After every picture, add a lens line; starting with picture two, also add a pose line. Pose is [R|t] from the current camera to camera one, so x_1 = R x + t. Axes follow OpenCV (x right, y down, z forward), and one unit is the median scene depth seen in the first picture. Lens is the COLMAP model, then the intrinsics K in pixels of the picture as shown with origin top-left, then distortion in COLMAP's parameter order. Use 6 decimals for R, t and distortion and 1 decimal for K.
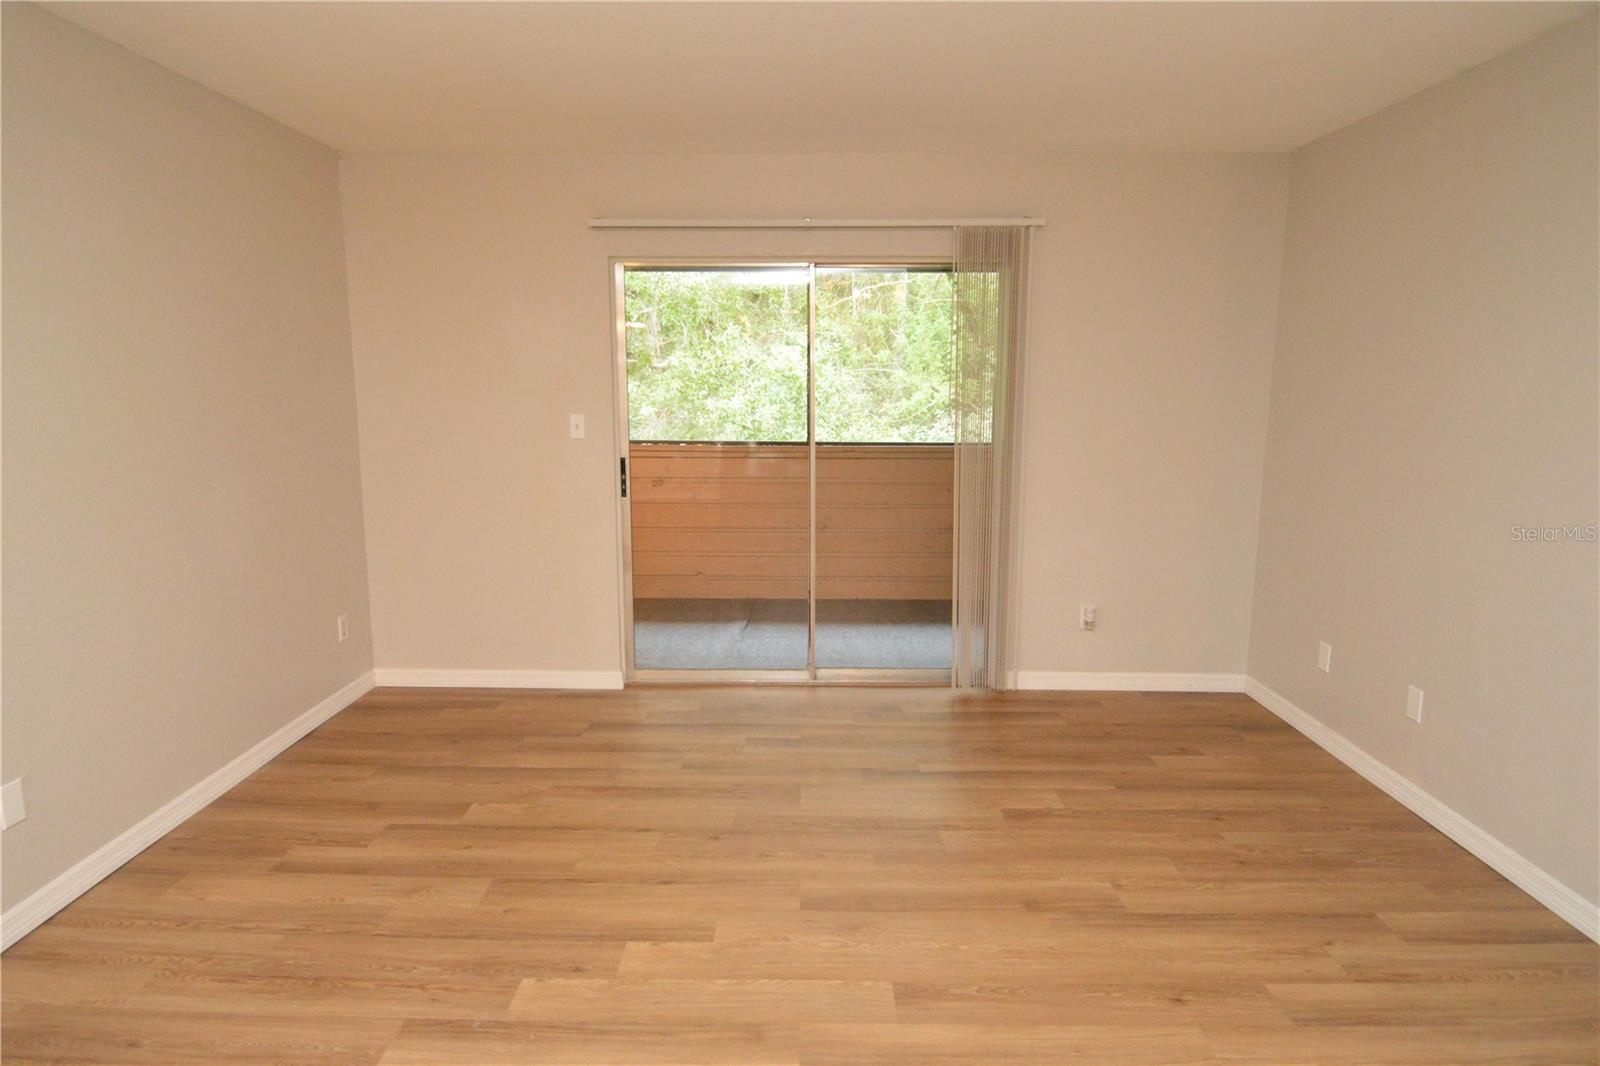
lens RADIAL K [[883.5, 0, 800.0], [0, 883.5, 533.0], [0, 0, 1]] dist [0.001654, -0.029075]
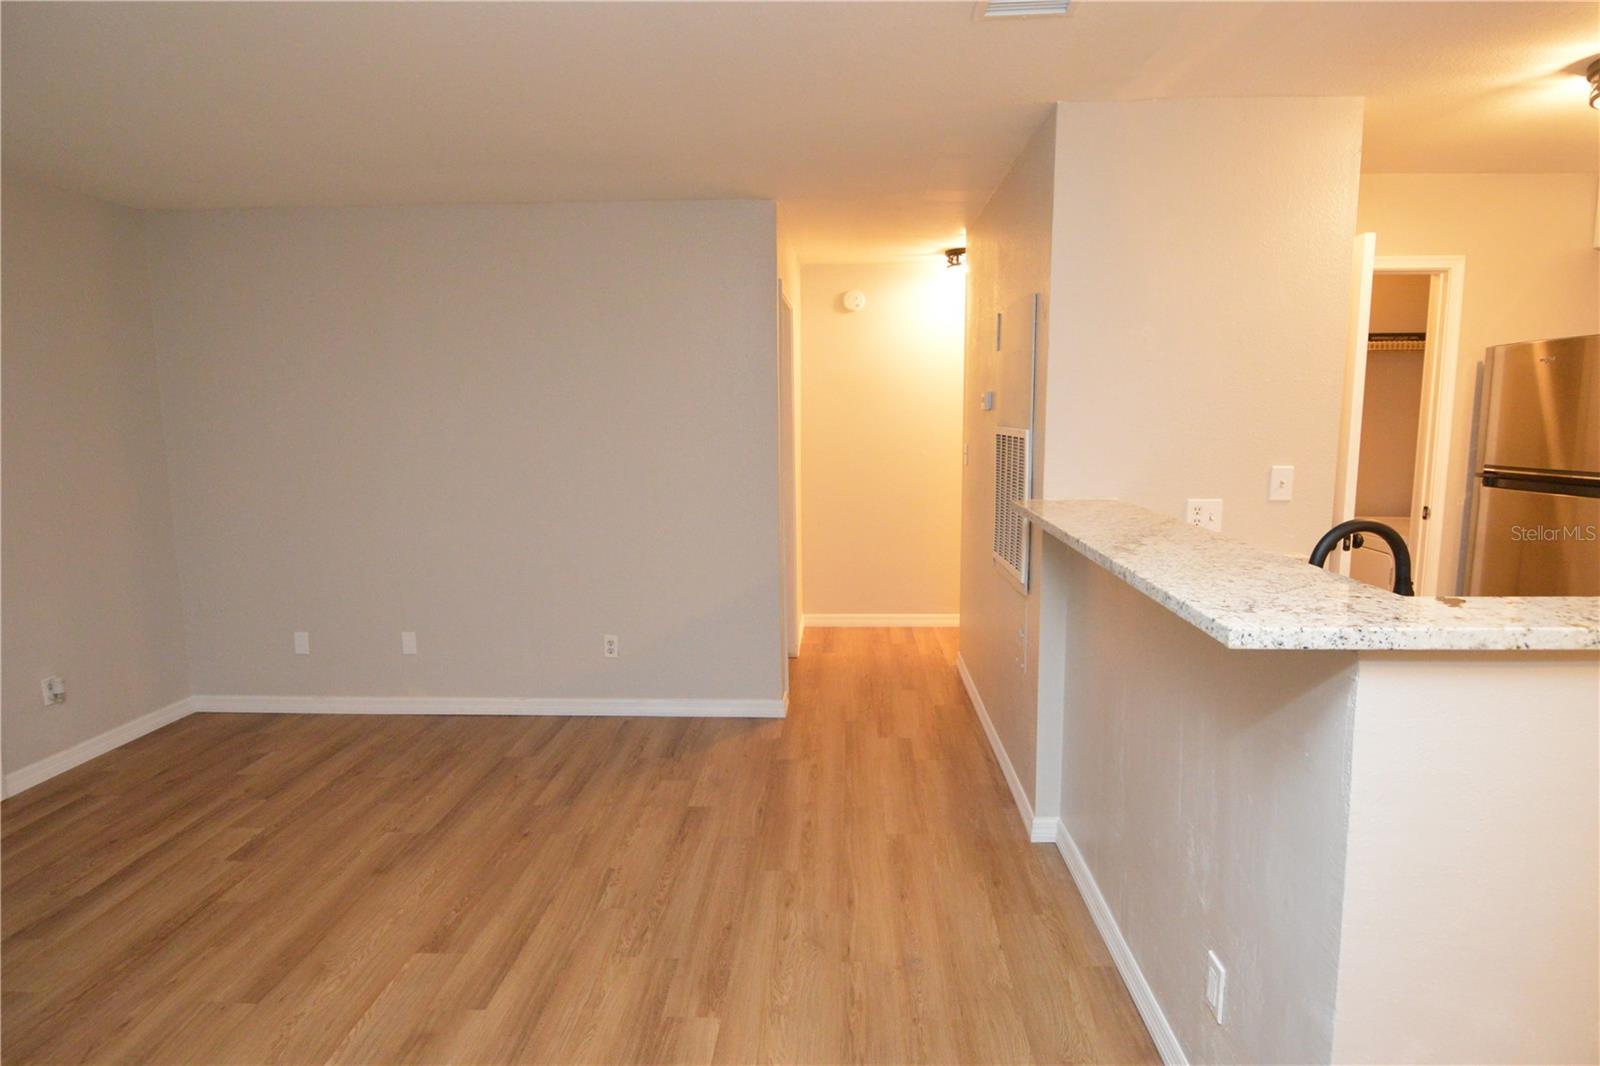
lens RADIAL K [[855.8, 0, 809.8], [0, 855.8, 526.0], [0, 0, 1]] dist [0.002216, -0.024089]
pose [[0.035023, -0.139214, 0.989643, -0.746872], [0.174026, 0.975971, 0.131132, -0.071953], [-0.984118, 0.167631, 0.058409, 0.283302]]
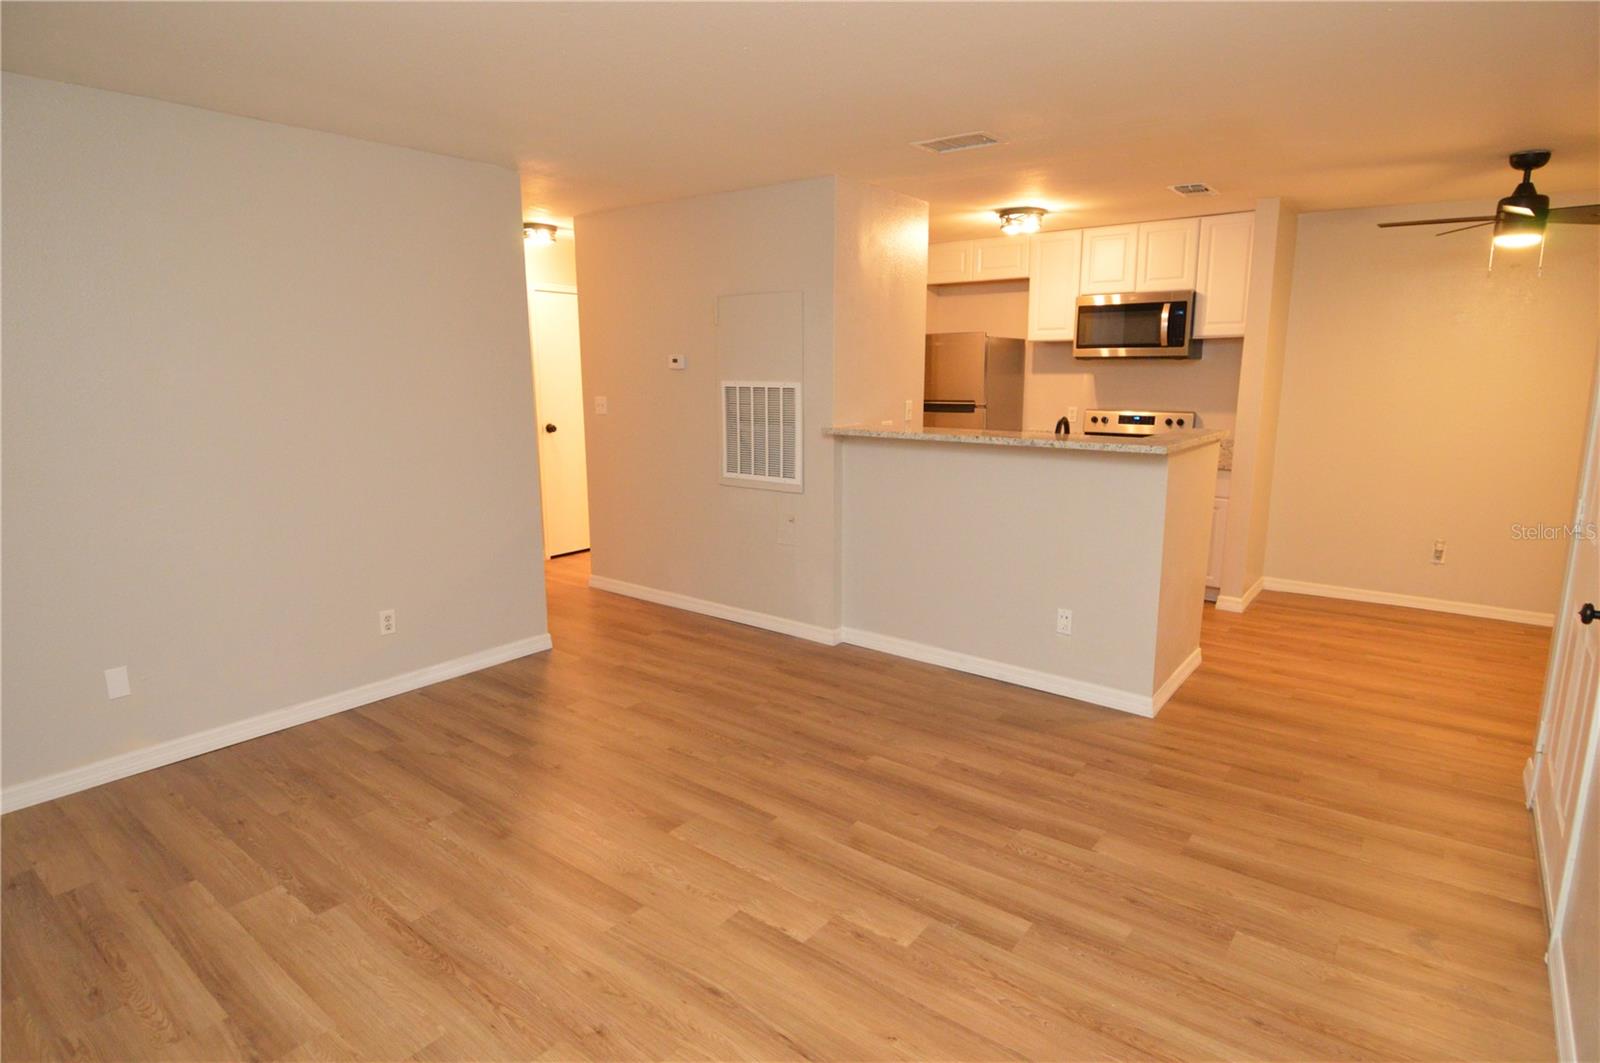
lens RADIAL K [[855.8, 0, 809.8], [0, 855.8, 524.5], [0, 0, 1]] dist [0.002216, -0.024089]
pose [[-0.797248, -0.114674, 0.592659, -0.653306], [0.097587, 0.944393, 0.314006, -0.266030], [-0.595711, 0.308176, -0.741725, 1.413424]]
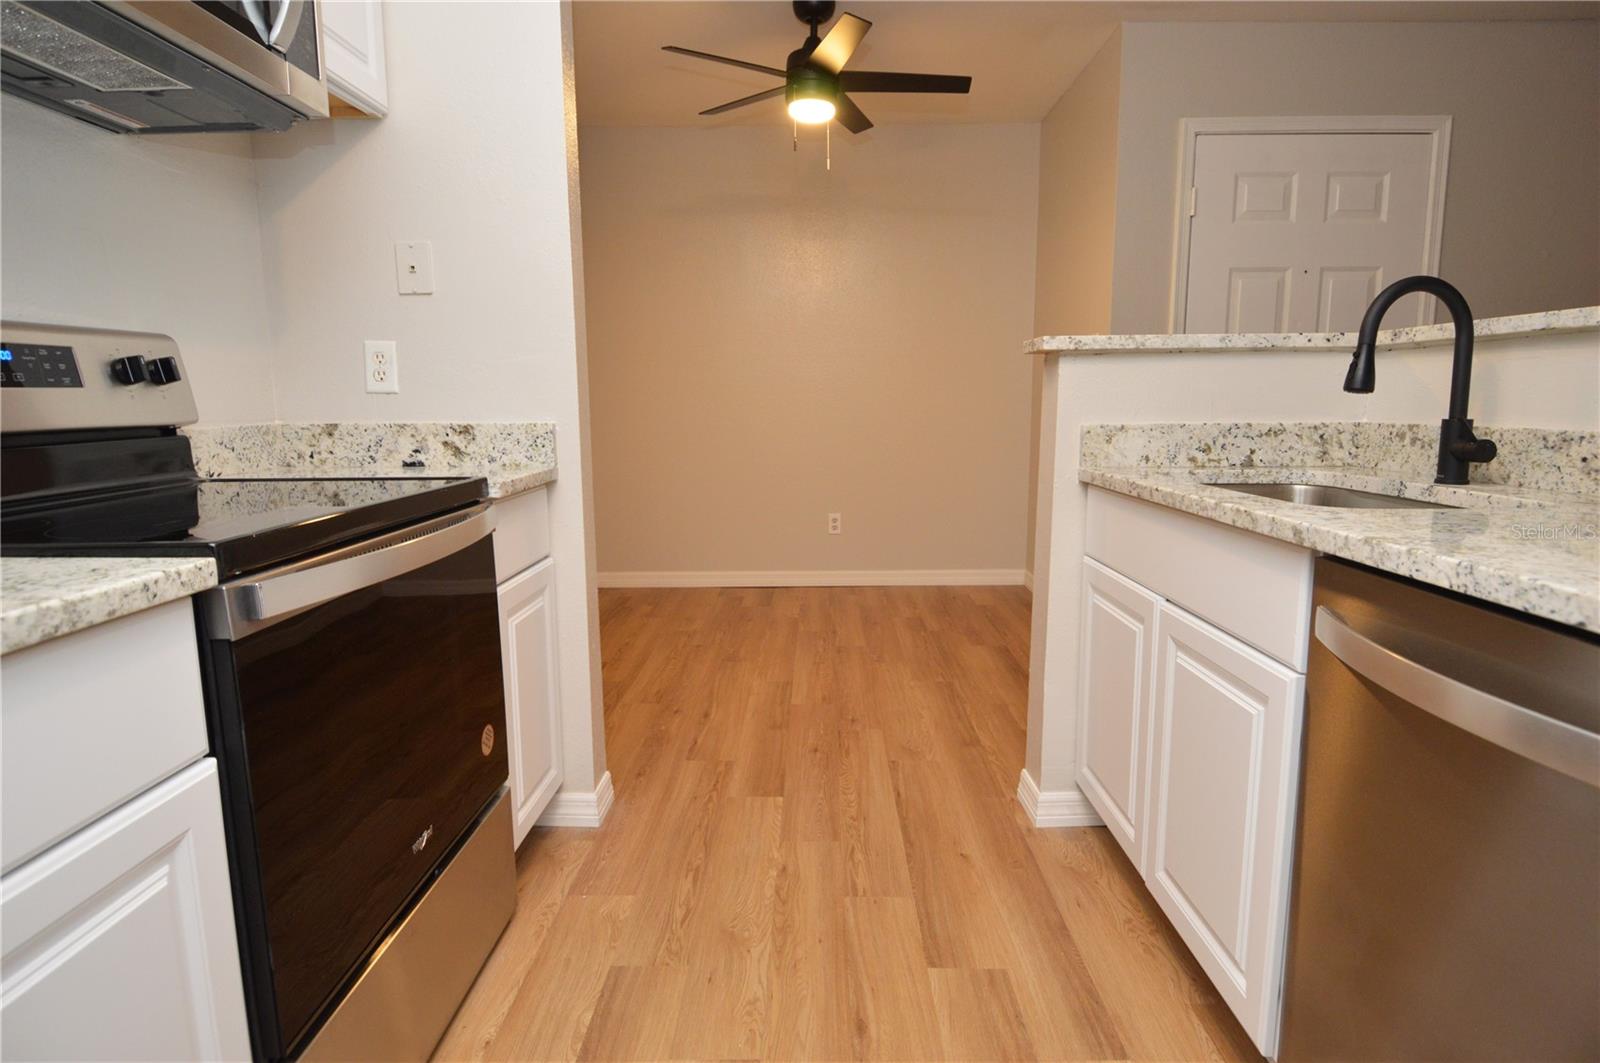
lens RADIAL K [[878.6, 0, 800.0], [0, 878.6, 531.5], [0, 0, 1]] dist [-0.000538, -0.000672]
pose [[-0.006785, 0.143194, -0.989671, 0.592487], [-0.162663, 0.976354, 0.142382, 0.247901], [0.986658, 0.161949, 0.016668, -0.532444]]
